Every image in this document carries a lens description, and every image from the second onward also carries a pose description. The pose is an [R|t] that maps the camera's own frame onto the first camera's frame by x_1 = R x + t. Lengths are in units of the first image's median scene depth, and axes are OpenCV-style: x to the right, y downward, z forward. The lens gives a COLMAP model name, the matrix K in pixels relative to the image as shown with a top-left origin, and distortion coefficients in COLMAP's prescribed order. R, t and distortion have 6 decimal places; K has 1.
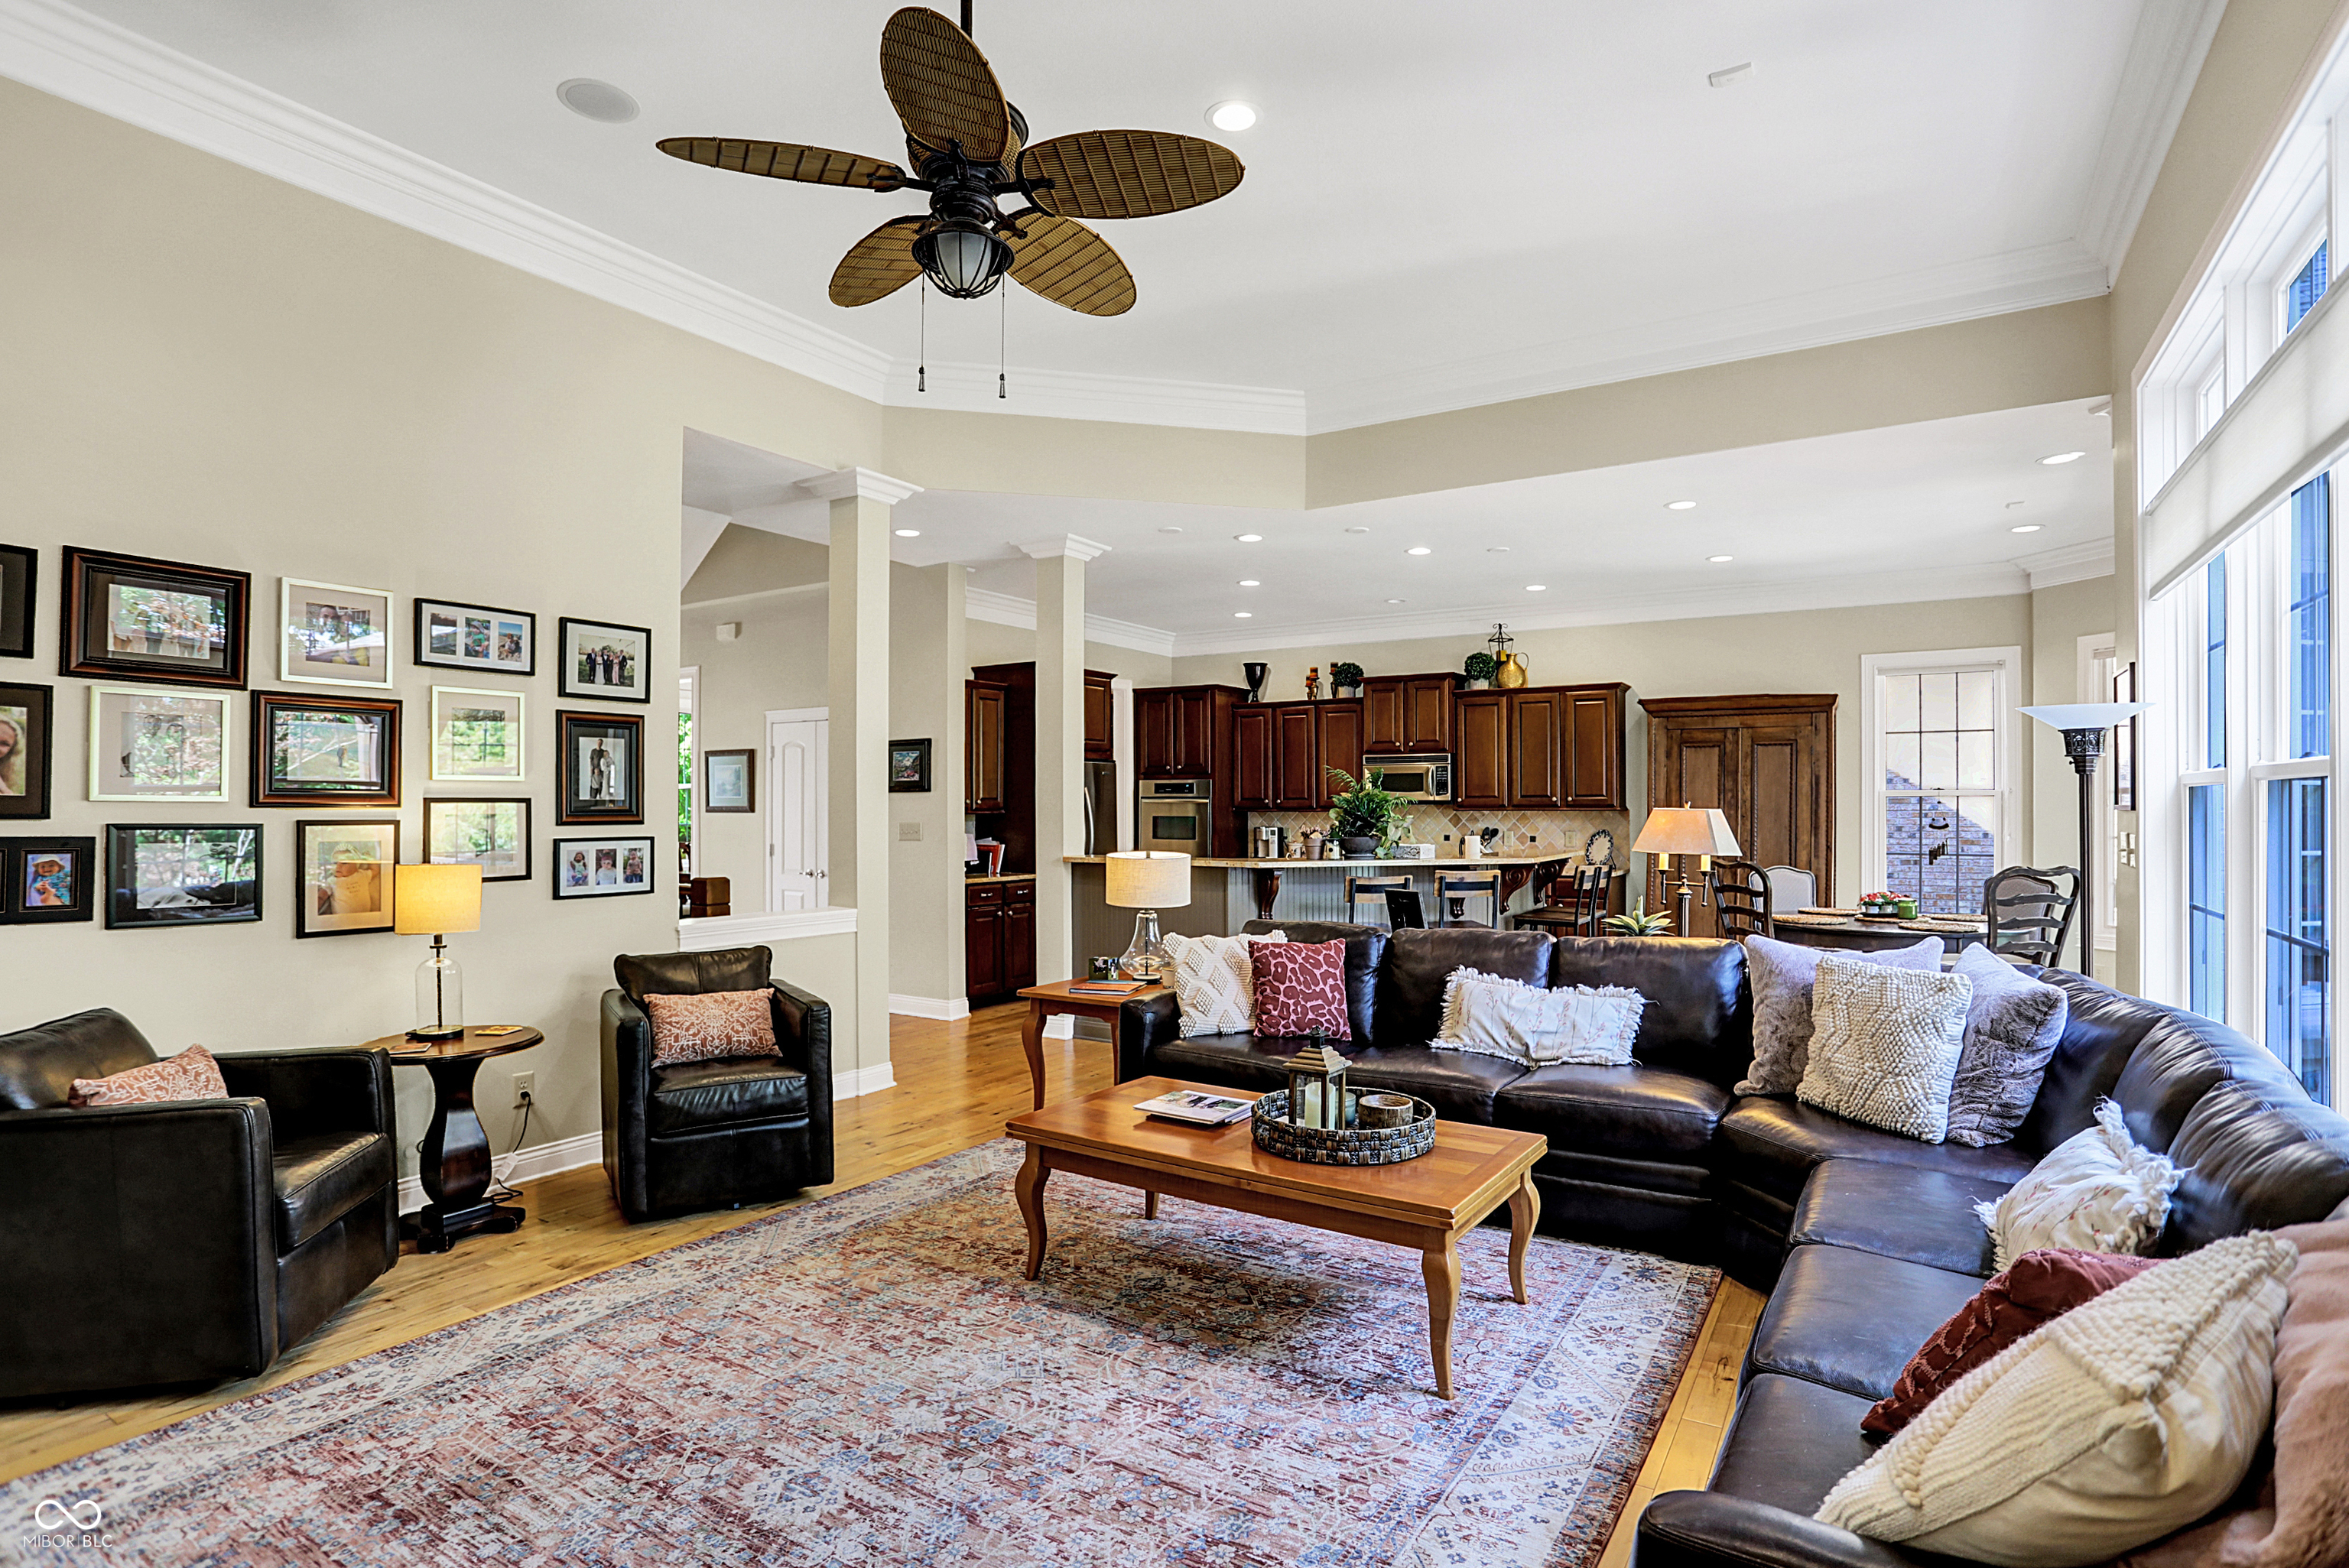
lens RADIAL K [[1160.1, 0, 1191.0], [0, 1160.1, 795.6], [0, 0, 1]] dist [-0.063466, 0.019815]
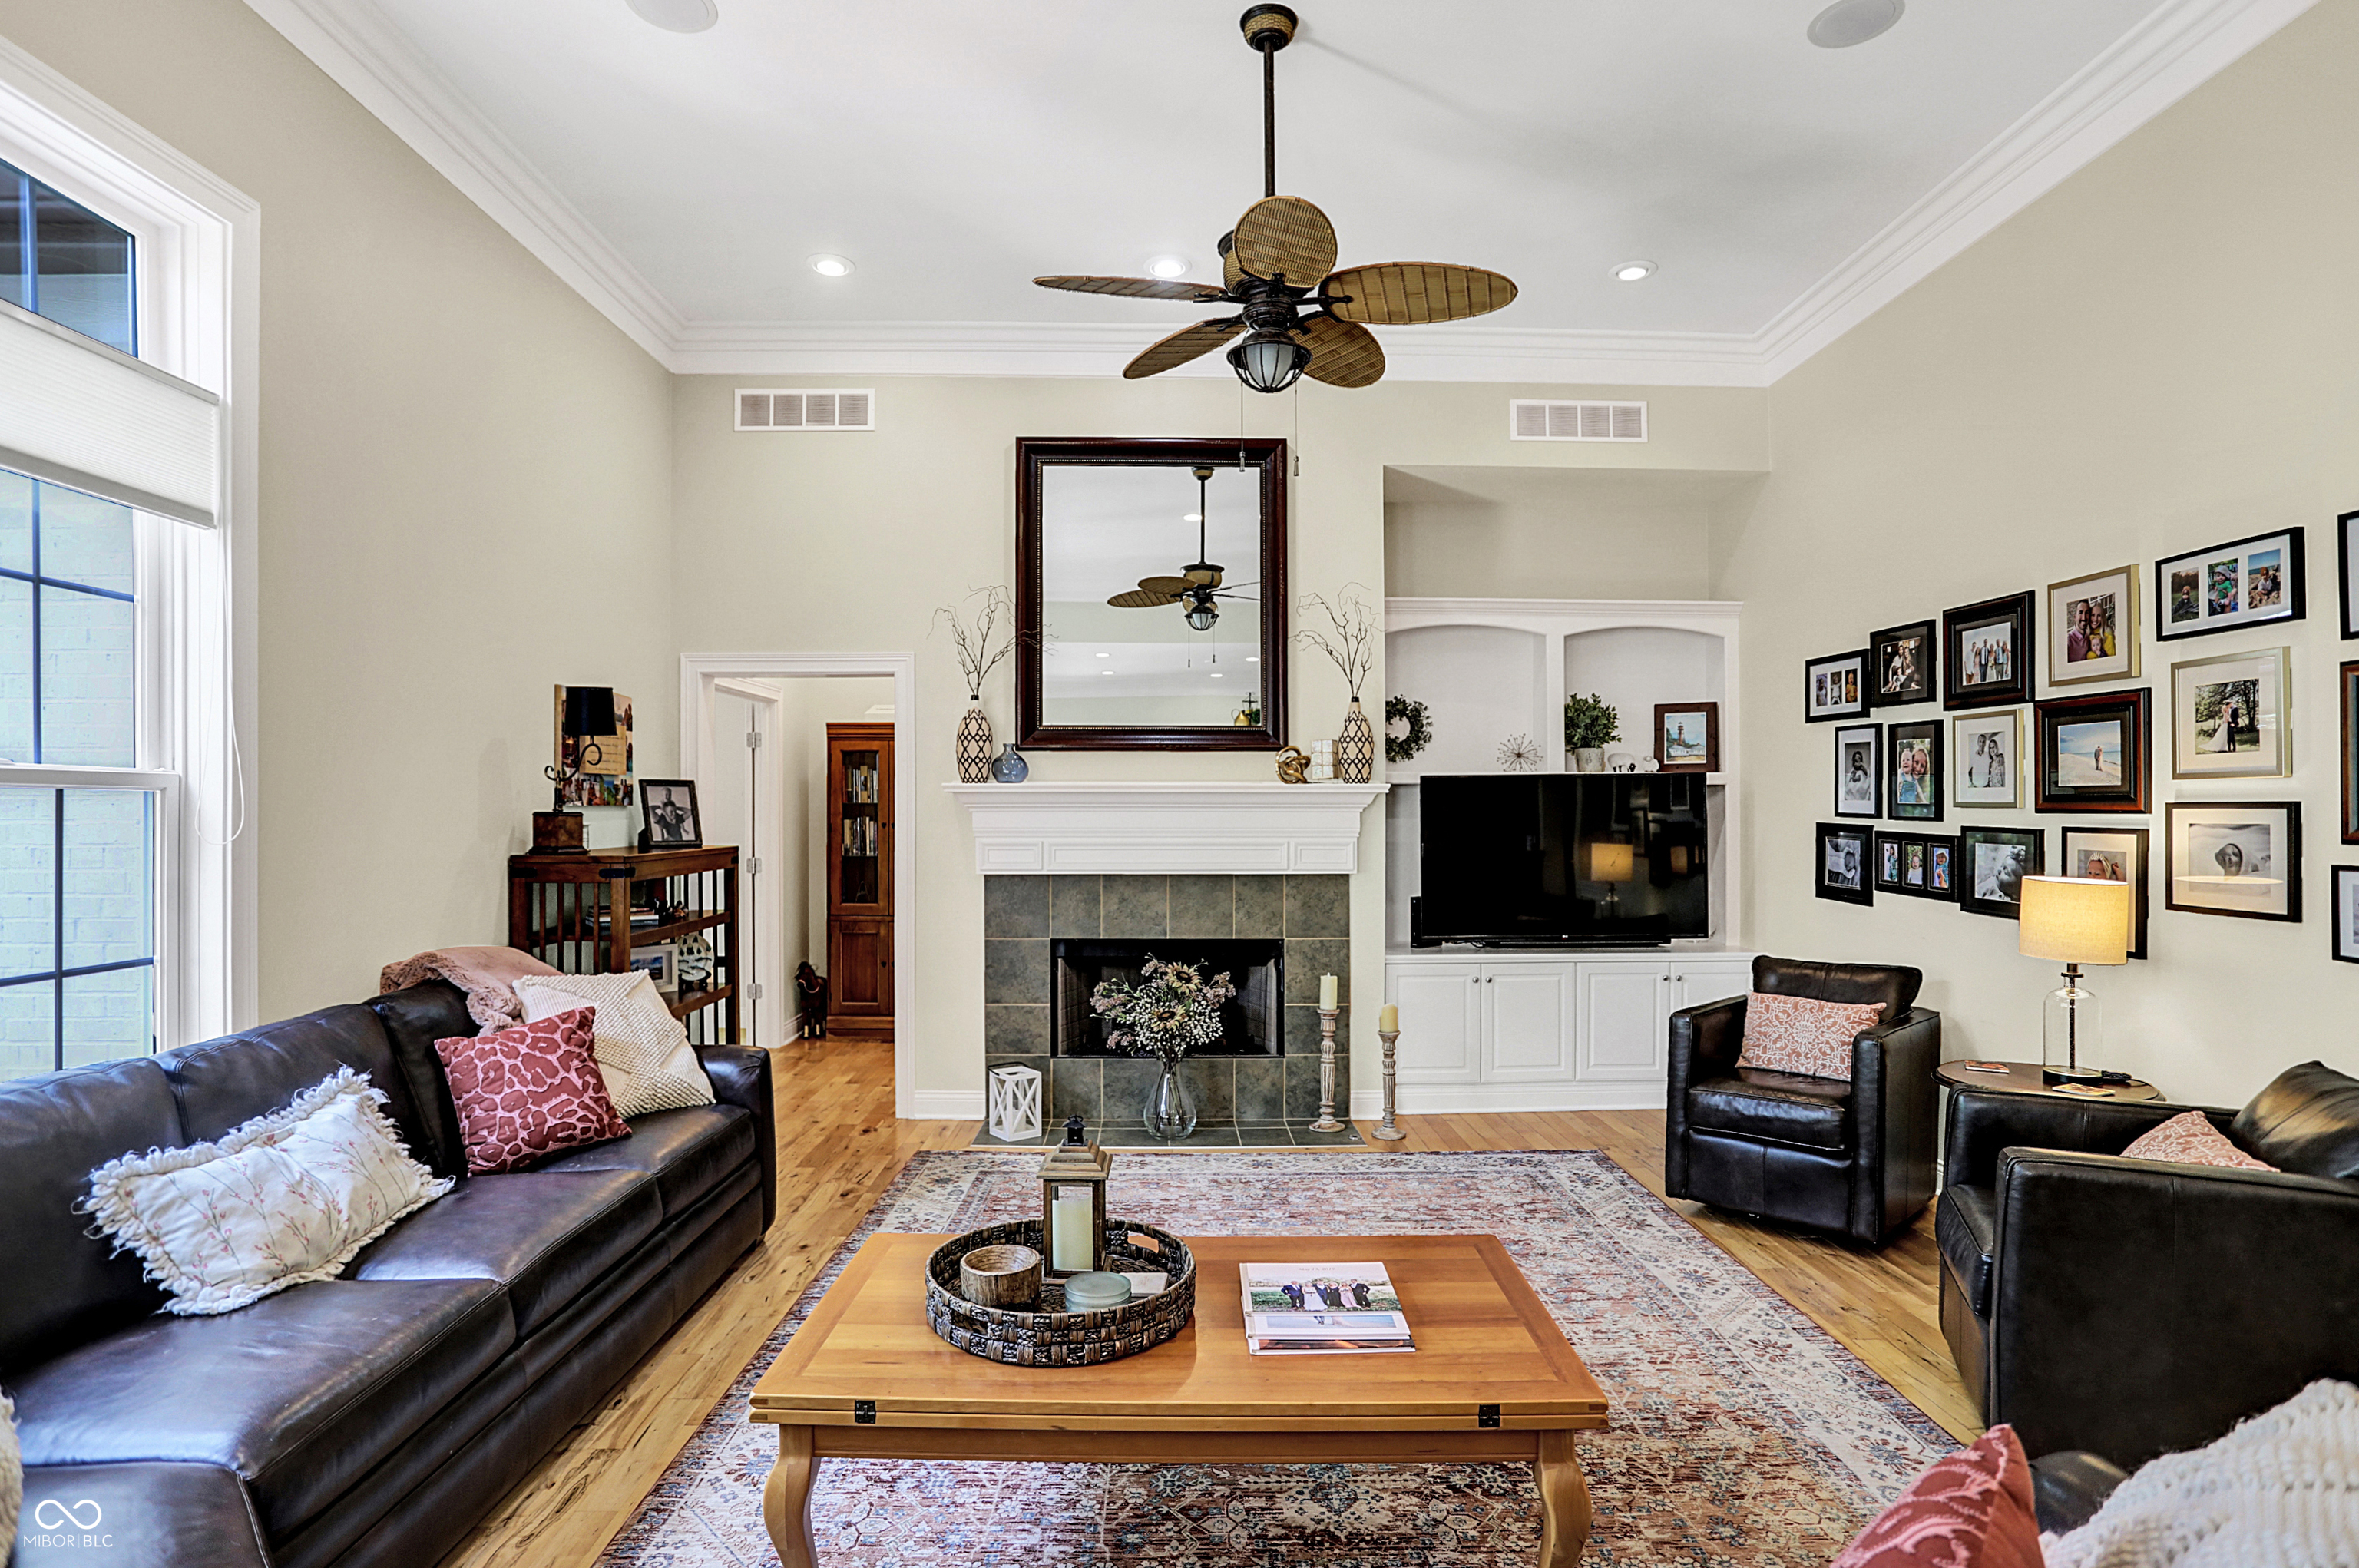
lens RADIAL K [[1165.1, 0, 1200.5], [0, 1165.1, 797.0], [0, 0, 1]] dist [-0.063466, 0.019815]
pose [[-0.831166, -0.003111, -0.556016, 0.489441], [0.006375, 0.999865, -0.015123, 0.007932], [0.555988, -0.016114, -0.831034, 1.785678]]
